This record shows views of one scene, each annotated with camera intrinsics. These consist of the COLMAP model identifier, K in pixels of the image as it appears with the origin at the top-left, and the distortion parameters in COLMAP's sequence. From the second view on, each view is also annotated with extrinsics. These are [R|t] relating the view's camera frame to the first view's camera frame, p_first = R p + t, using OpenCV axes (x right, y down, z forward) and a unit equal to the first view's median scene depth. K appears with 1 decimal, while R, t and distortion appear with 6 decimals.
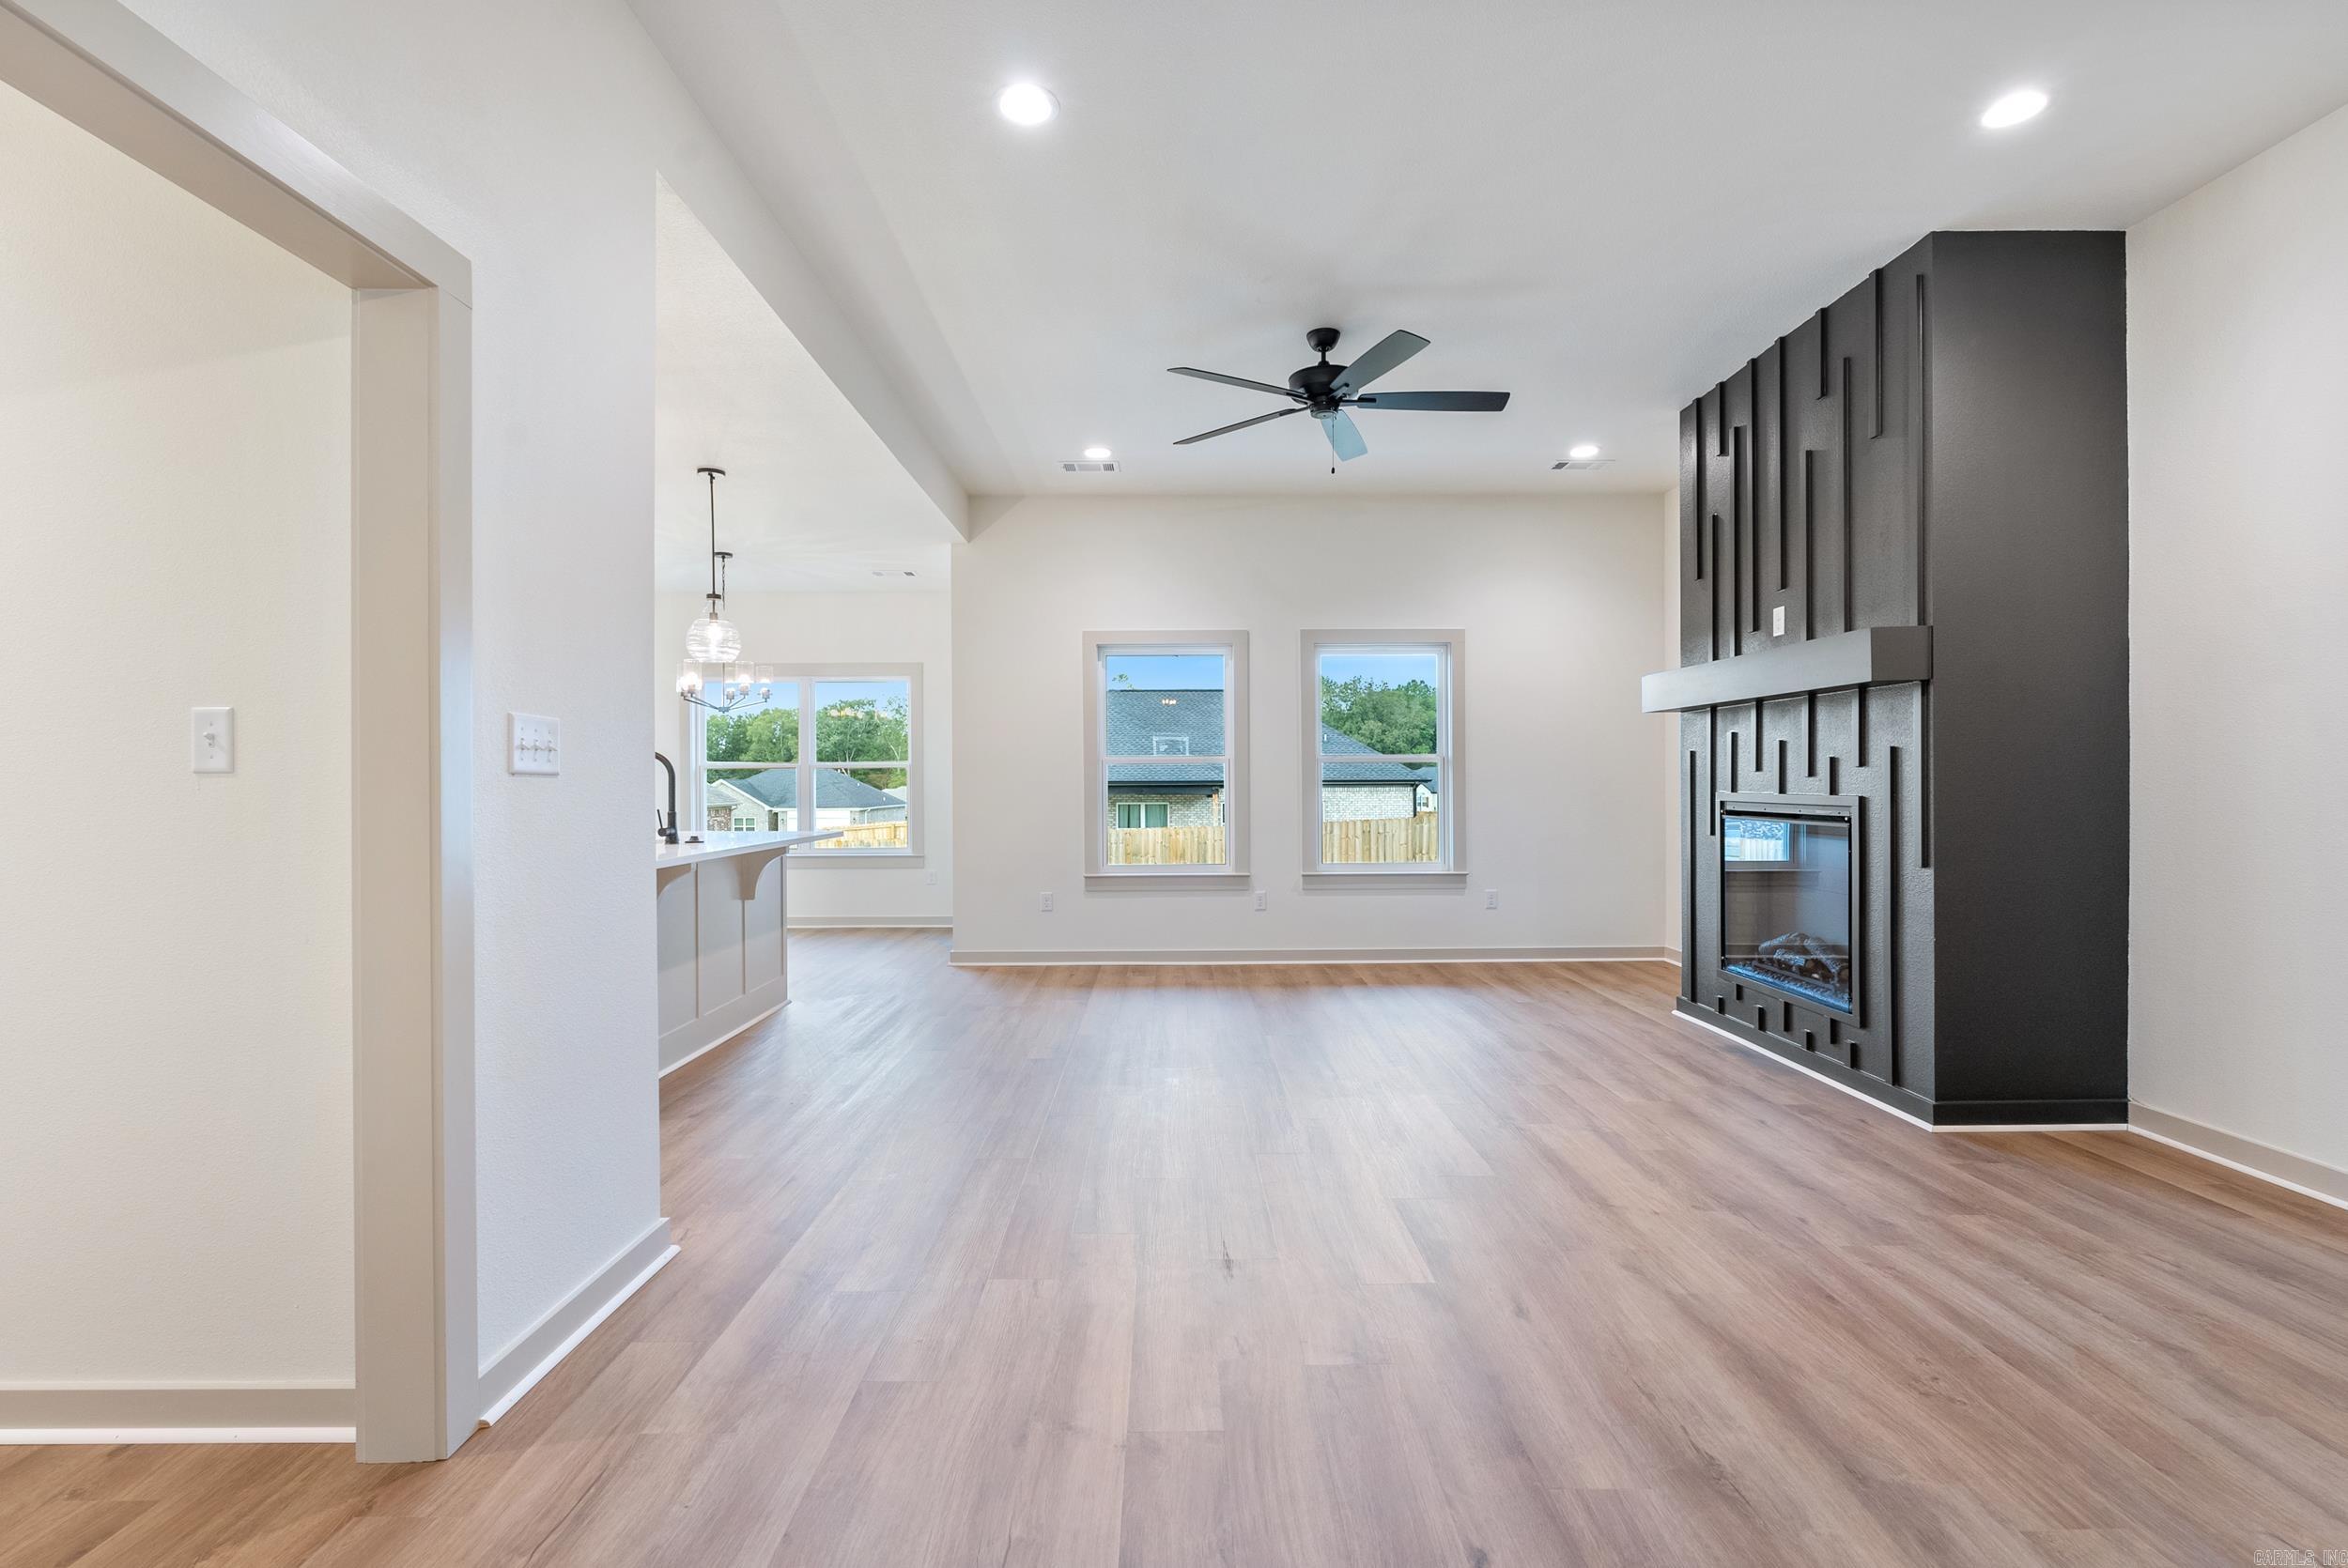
lens RADIAL K [[1038.4, 0, 1172.6], [0, 1038.4, 797.4], [0, 0, 1]] dist [-0.007787, 0.000920]
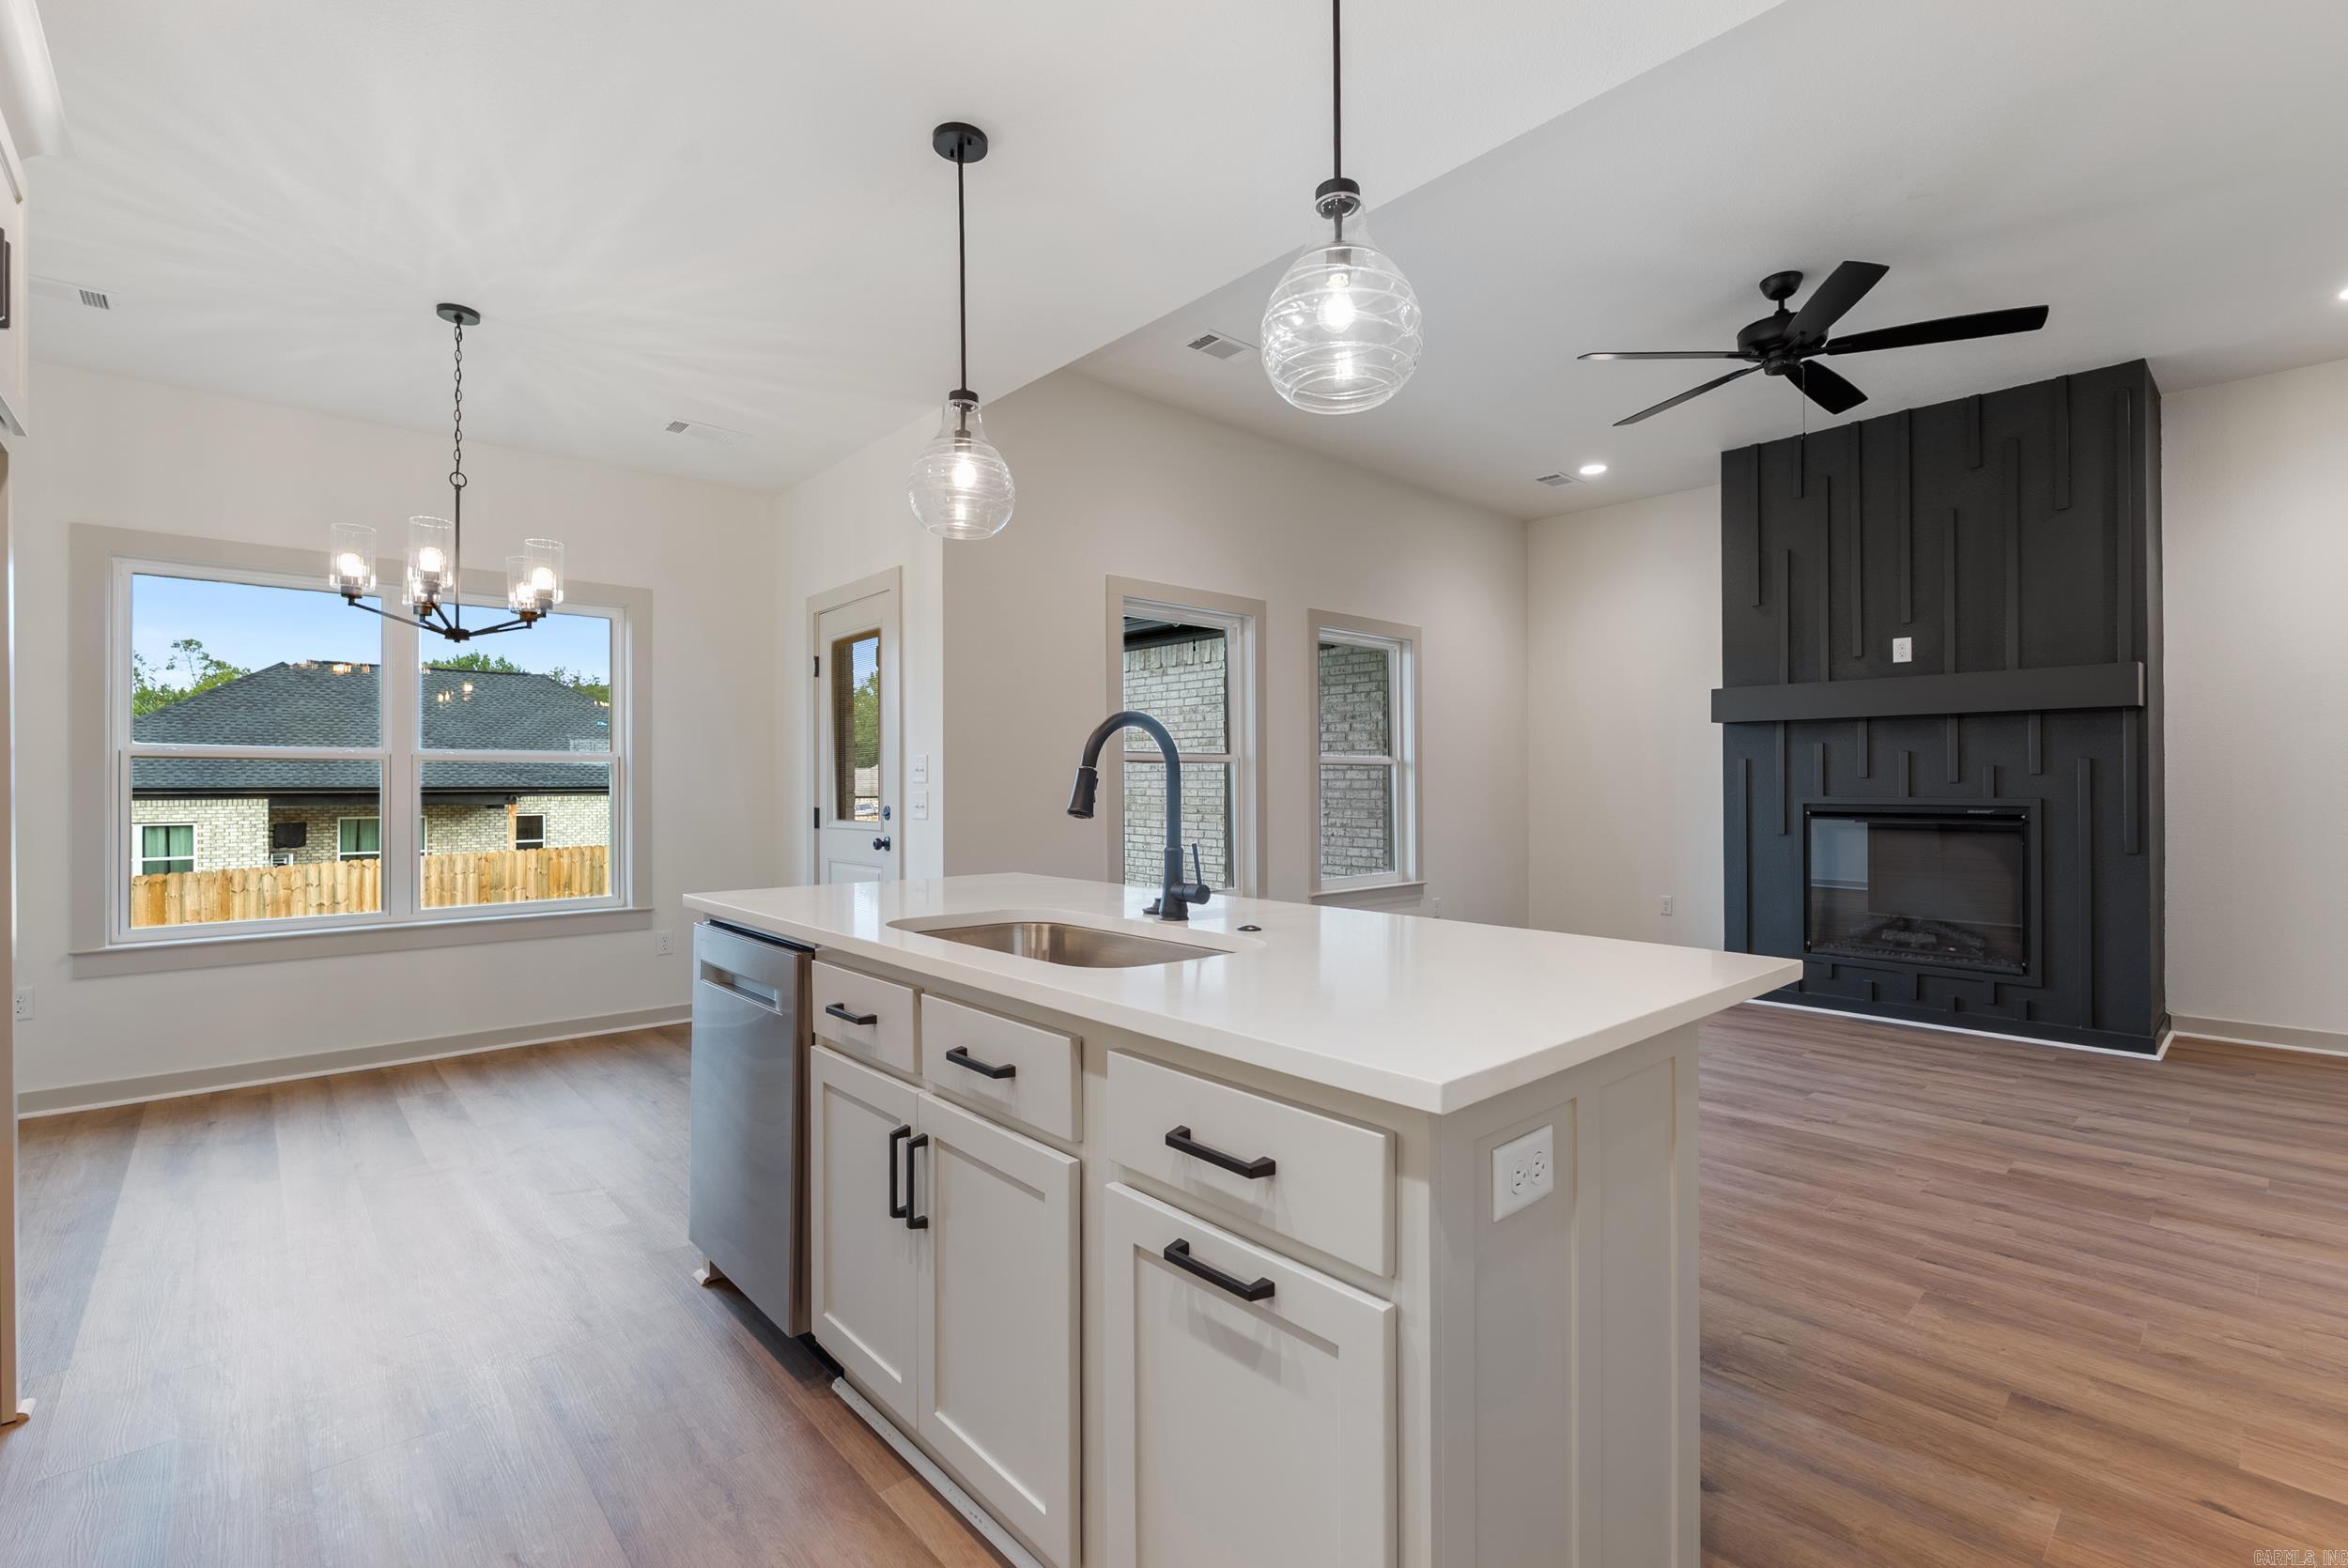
lens RADIAL K [[1038.4, 0, 1175.7], [0, 1038.4, 778.9], [0, 0, 1]] dist [-0.007787, 0.000920]
pose [[0.743613, 0.007260, 0.668571, -0.524220], [0.009209, 0.999735, -0.021098, -0.004354], [-0.668547, 0.021846, 0.743349, 0.442007]]
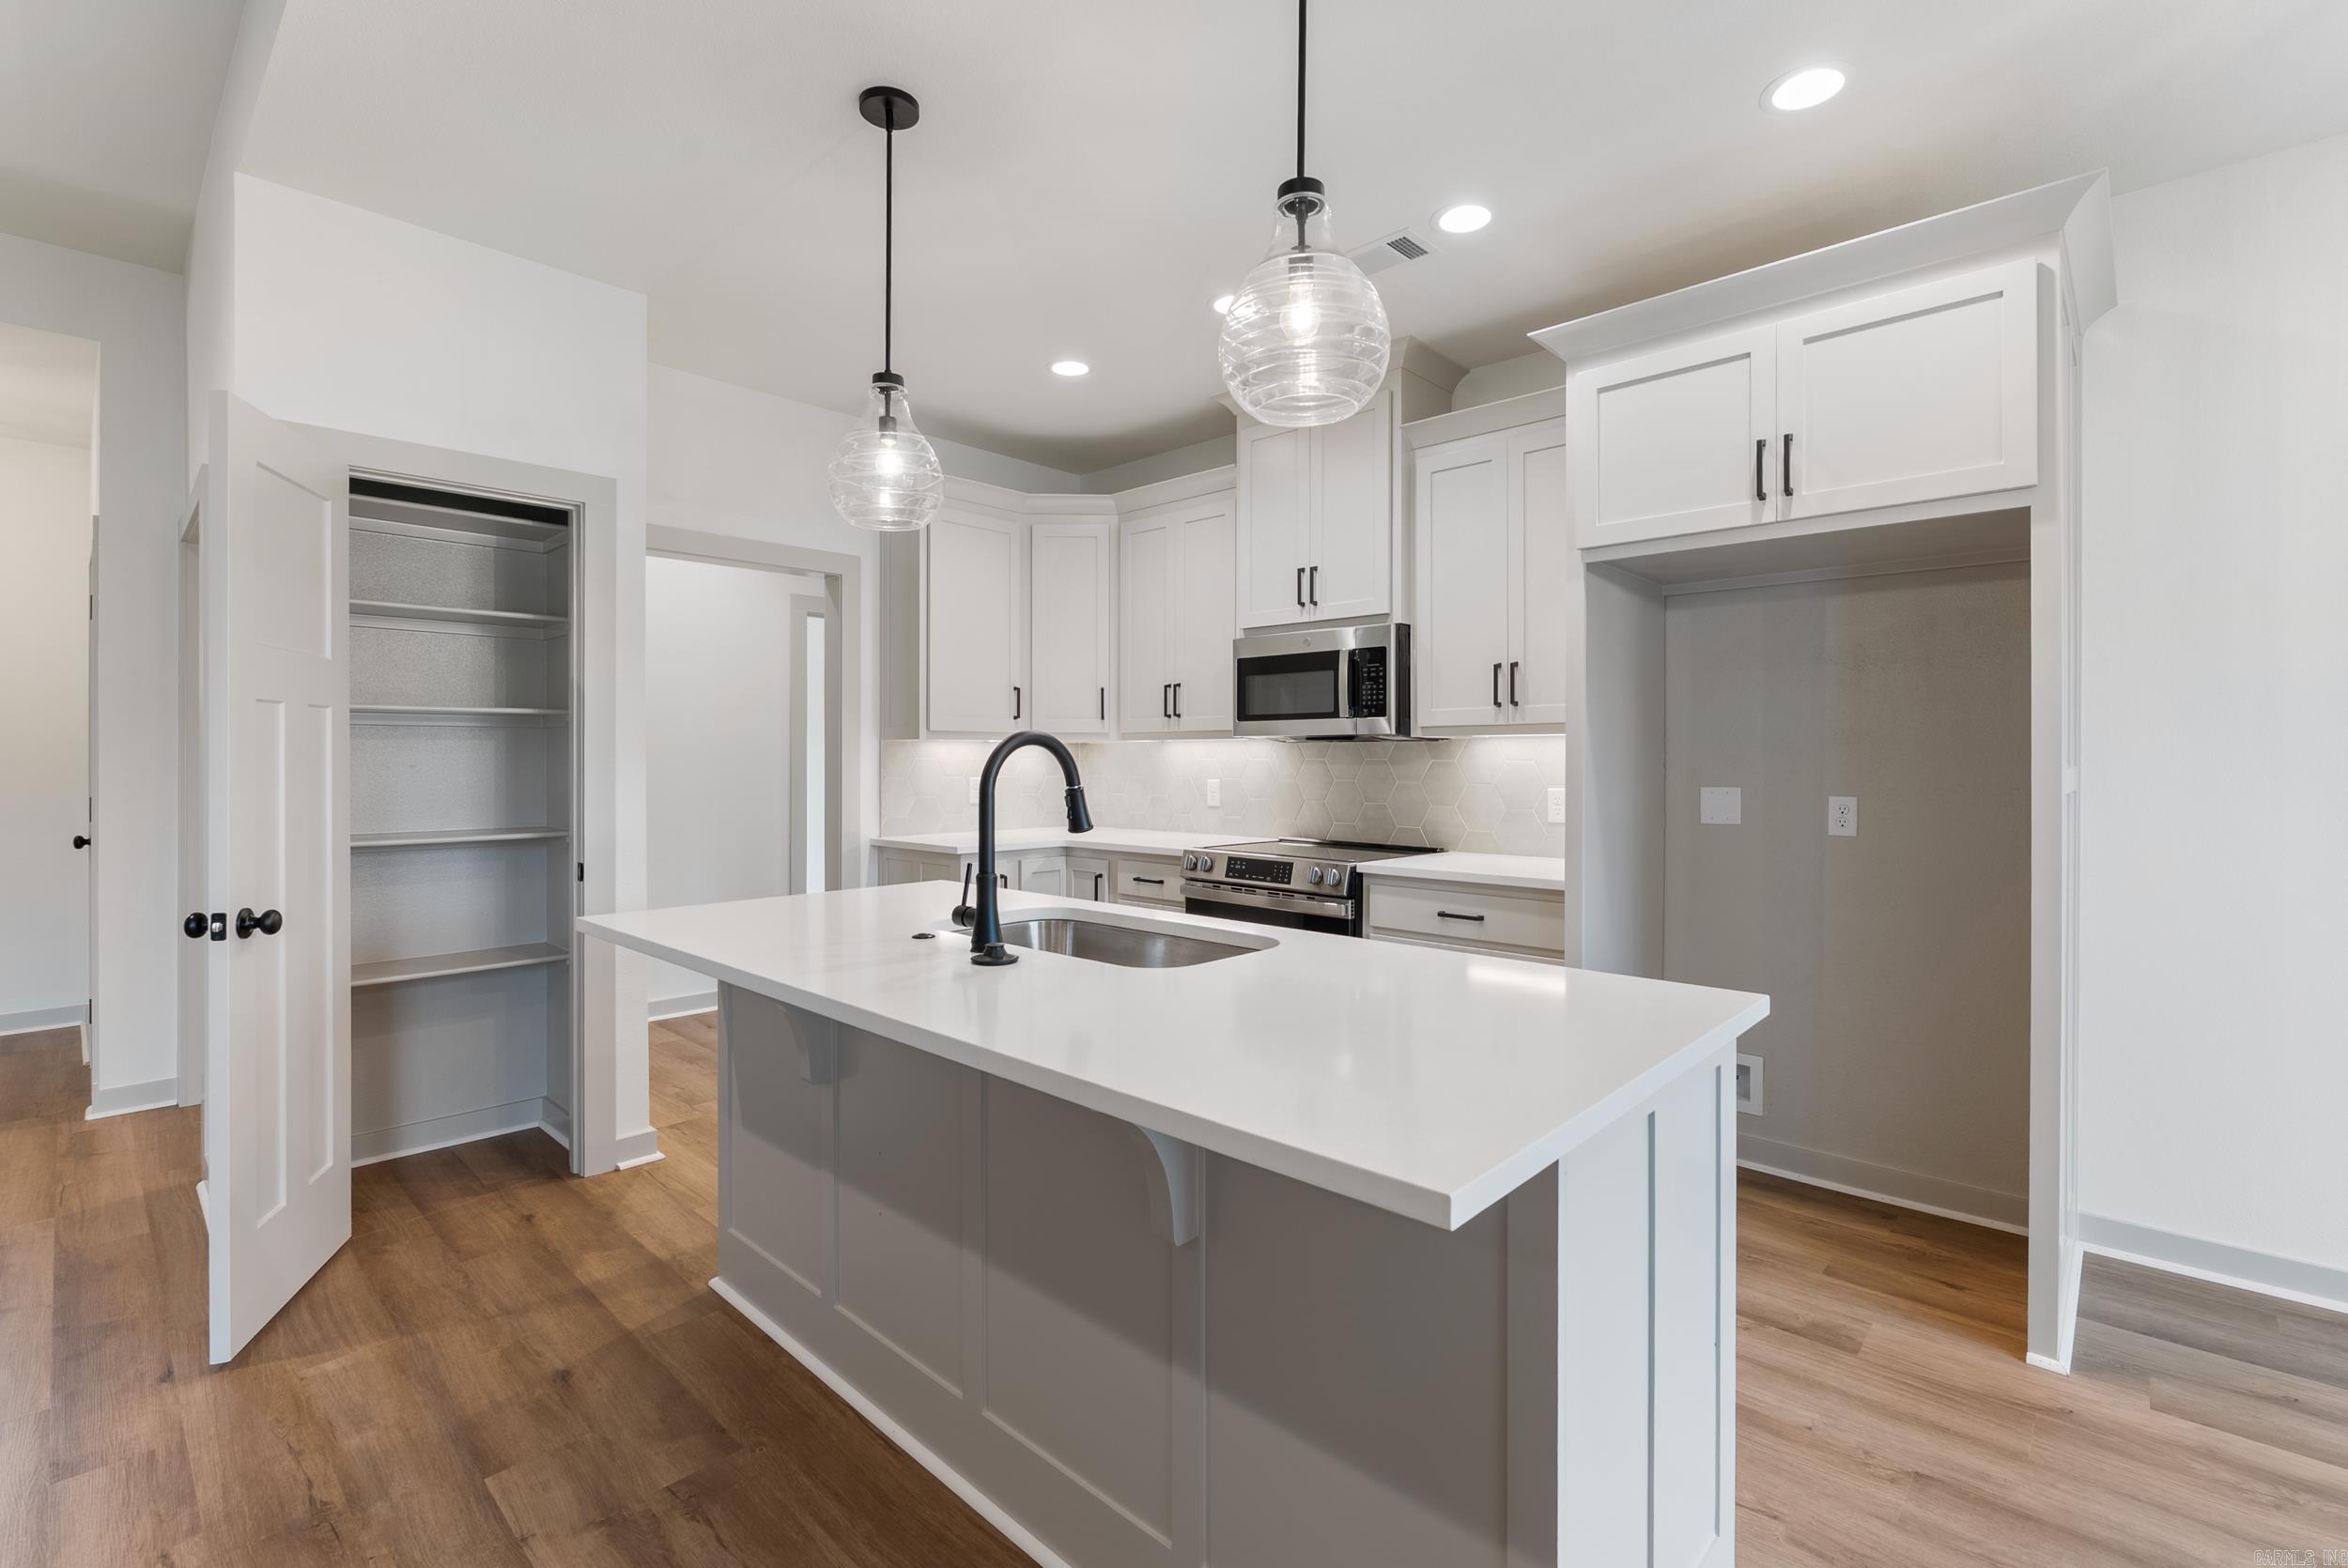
lens RADIAL K [[1038.4, 0, 1176.3], [0, 1038.4, 759.4], [0, 0, 1]] dist [-0.007787, 0.000920]
pose [[-0.688244, 0.006997, -0.725445, -0.152584], [-0.009710, 0.999775, 0.018855, -0.027821], [0.725414, 0.020021, -0.688022, 0.898382]]
